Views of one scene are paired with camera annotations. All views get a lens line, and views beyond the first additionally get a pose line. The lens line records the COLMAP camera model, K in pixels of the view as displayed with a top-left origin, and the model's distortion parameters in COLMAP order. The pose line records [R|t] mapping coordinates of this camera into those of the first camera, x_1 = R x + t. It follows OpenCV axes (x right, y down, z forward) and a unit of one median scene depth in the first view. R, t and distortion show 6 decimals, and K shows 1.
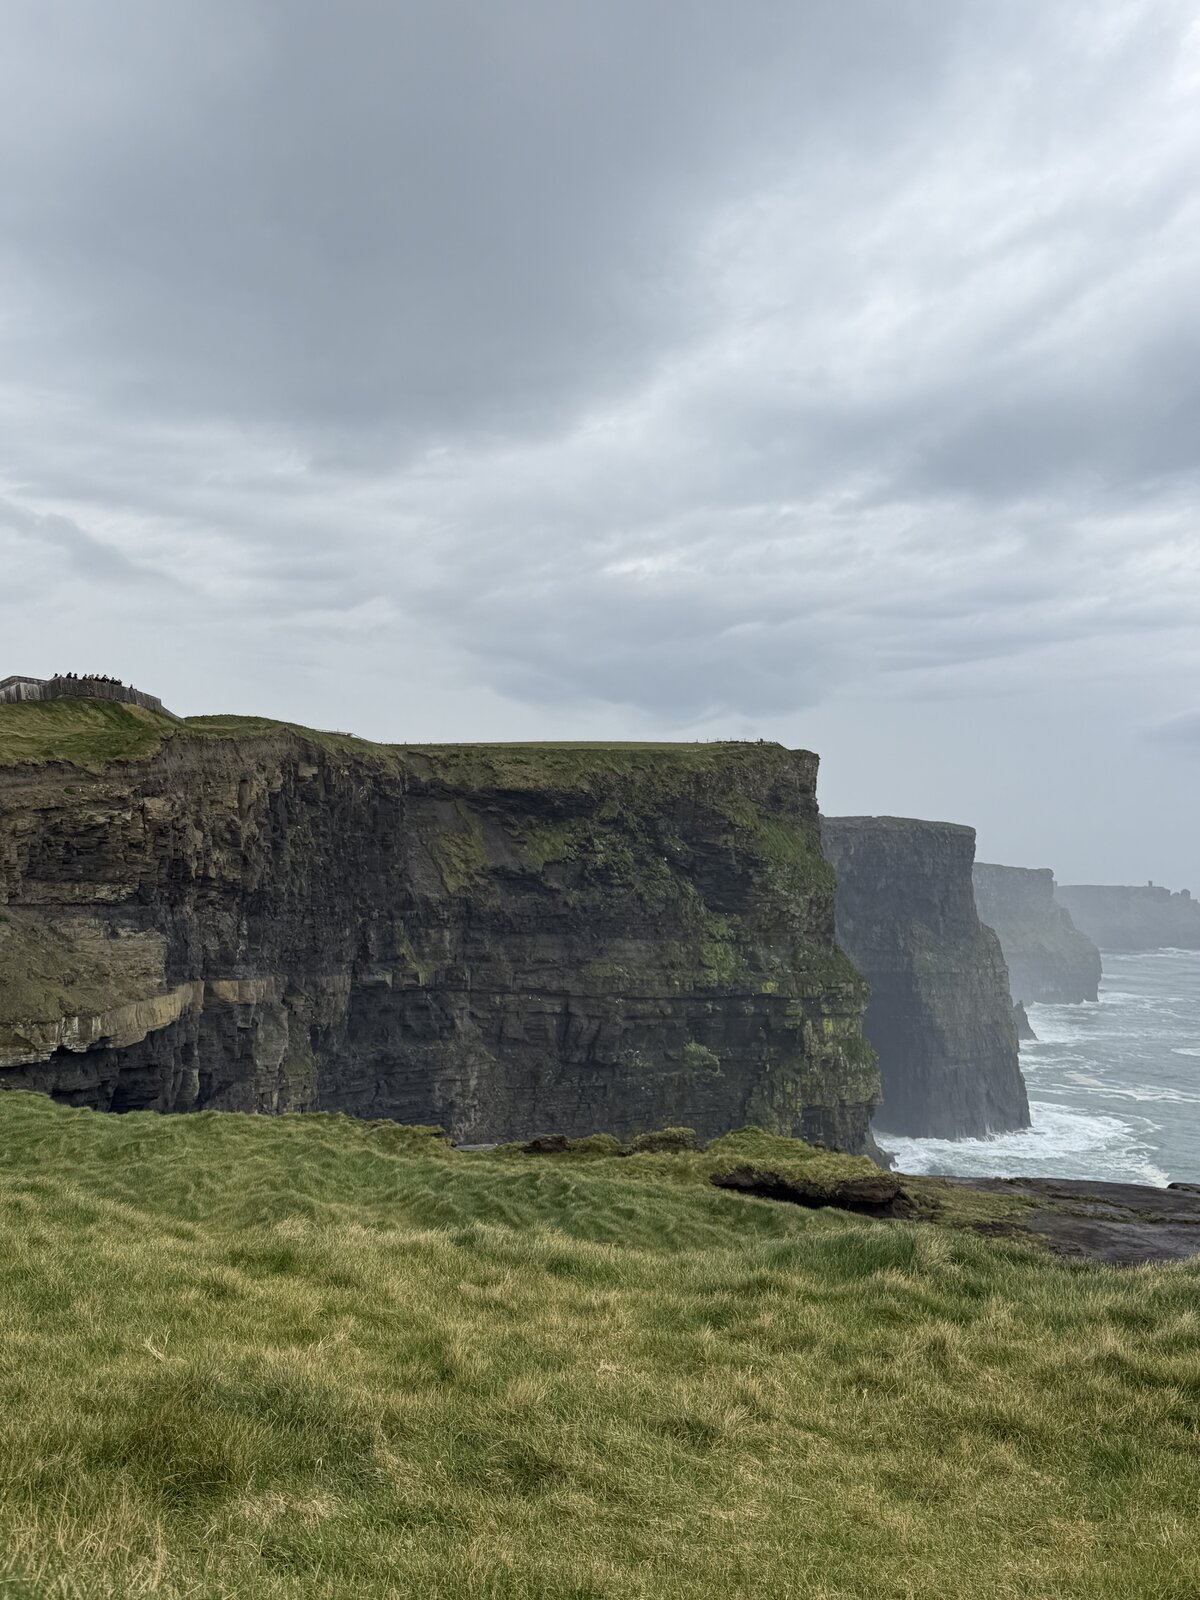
lens RADIAL K [[1719.4, 0, 599.6], [0, 1719.4, 803.9], [0, 0, 1]] dist [-0.154517, 0.000000]
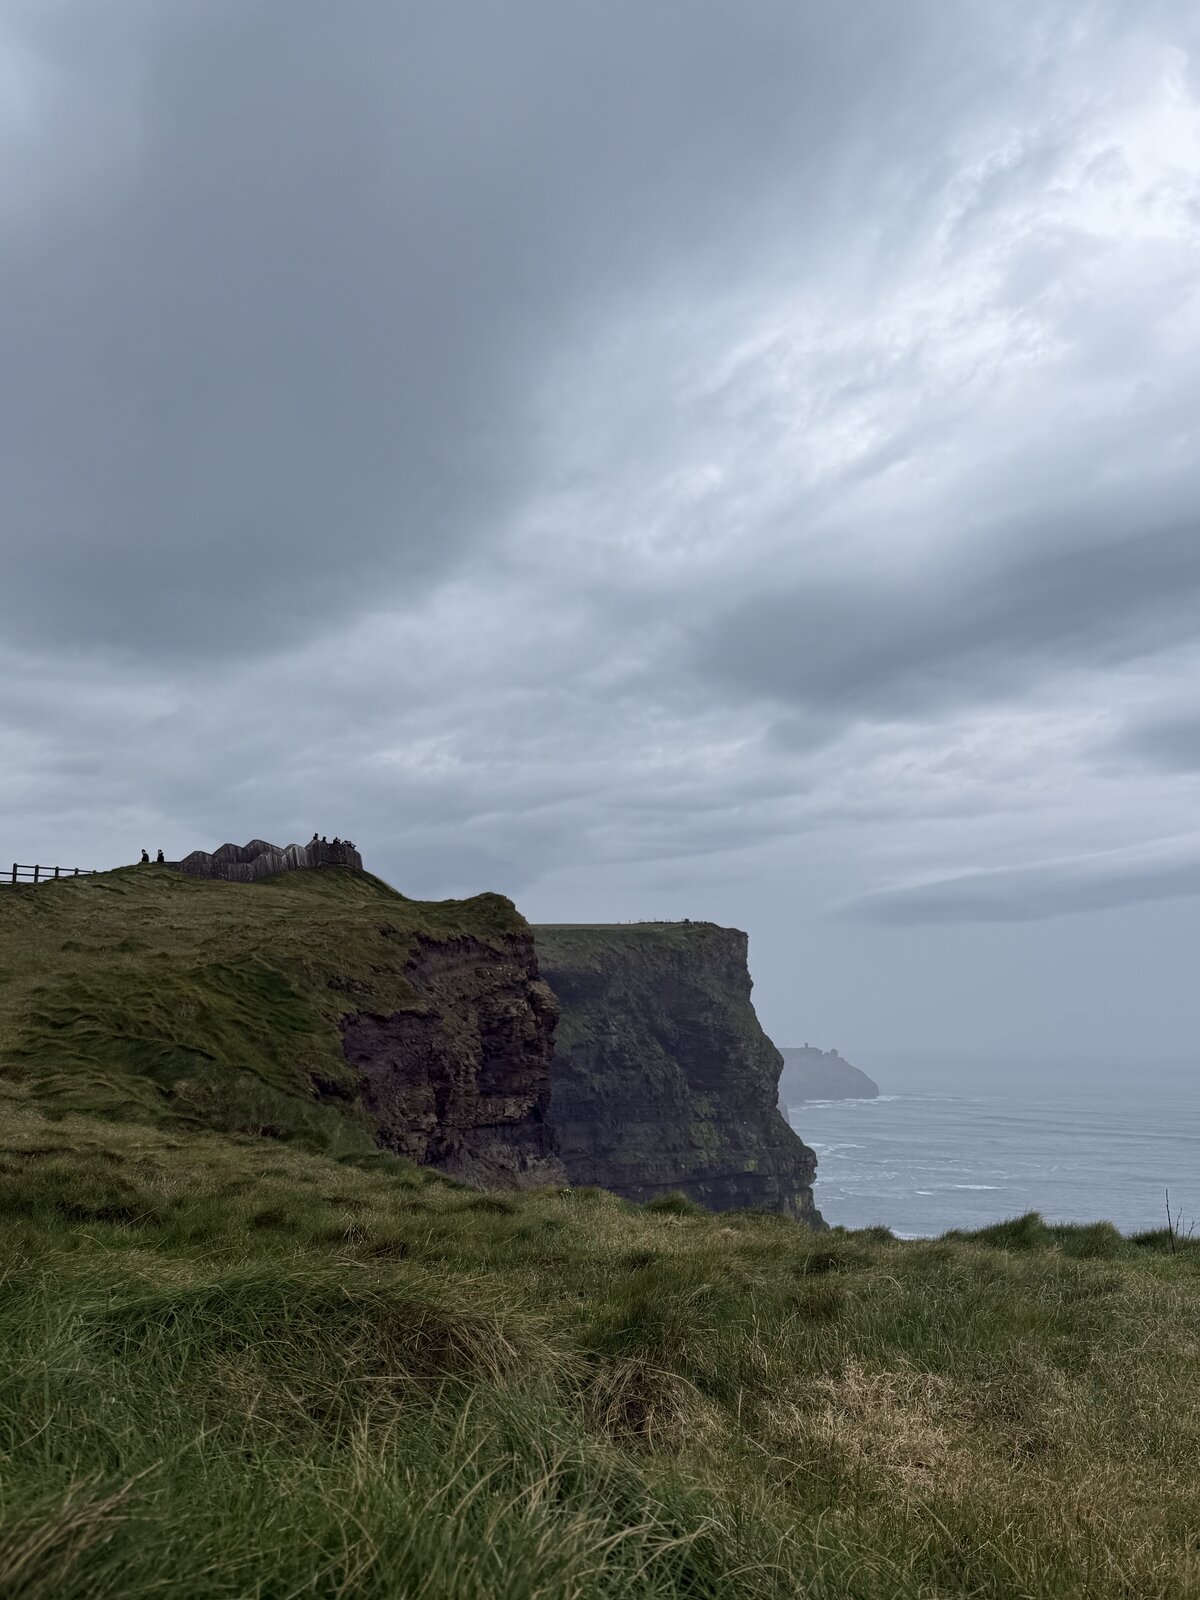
lens RADIAL K [[1481.4, 0, 600.6], [0, 1481.4, 802.1], [0, 0, 1]] dist [0.057701, 0.000000]
pose [[0.969661, 0.004030, 0.244421, -0.208615], [0.026136, 0.992424, -0.120049, -0.001546], [-0.243053, 0.122795, 0.962209, 0.166069]]
